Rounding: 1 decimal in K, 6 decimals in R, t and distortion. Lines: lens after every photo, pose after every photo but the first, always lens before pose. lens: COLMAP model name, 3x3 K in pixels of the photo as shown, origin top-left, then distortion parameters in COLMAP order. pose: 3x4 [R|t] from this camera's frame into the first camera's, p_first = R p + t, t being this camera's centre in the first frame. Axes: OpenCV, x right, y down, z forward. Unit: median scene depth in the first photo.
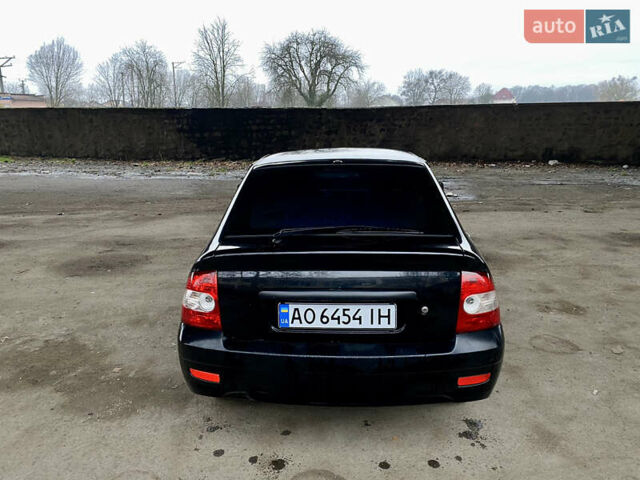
lens RADIAL K [[479.8, 0, 314.5], [0, 479.8, 250.4], [0, 0, 1]] dist [0.025704, -0.027069]
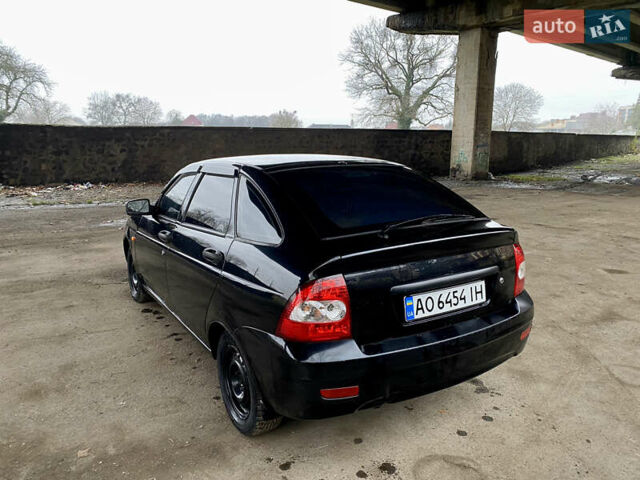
lens RADIAL K [[479.8, 0, 314.5], [0, 479.8, 250.4], [0, 0, 1]] dist [0.025704, -0.027069]
pose [[0.822893, -0.112575, 0.556933, -0.504938], [0.139494, 0.990205, -0.005955, -0.003949], [-0.550807, 0.082589, 0.830536, 0.174891]]
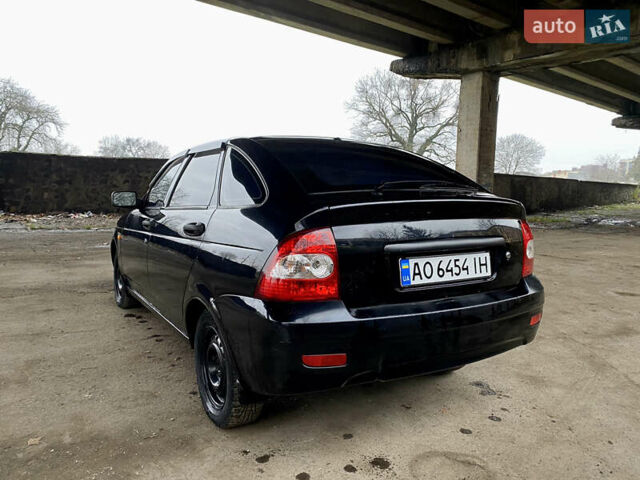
lens RADIAL K [[481.4, 0, 314.9], [0, 481.4, 250.2], [0, 0, 1]] dist [0.027260, -0.030477]
pose [[0.827644, -0.042399, 0.559650, -0.460671], [0.118928, 0.987748, -0.101045, 0.108253], [-0.548509, 0.150188, 0.822546, 0.228034]]
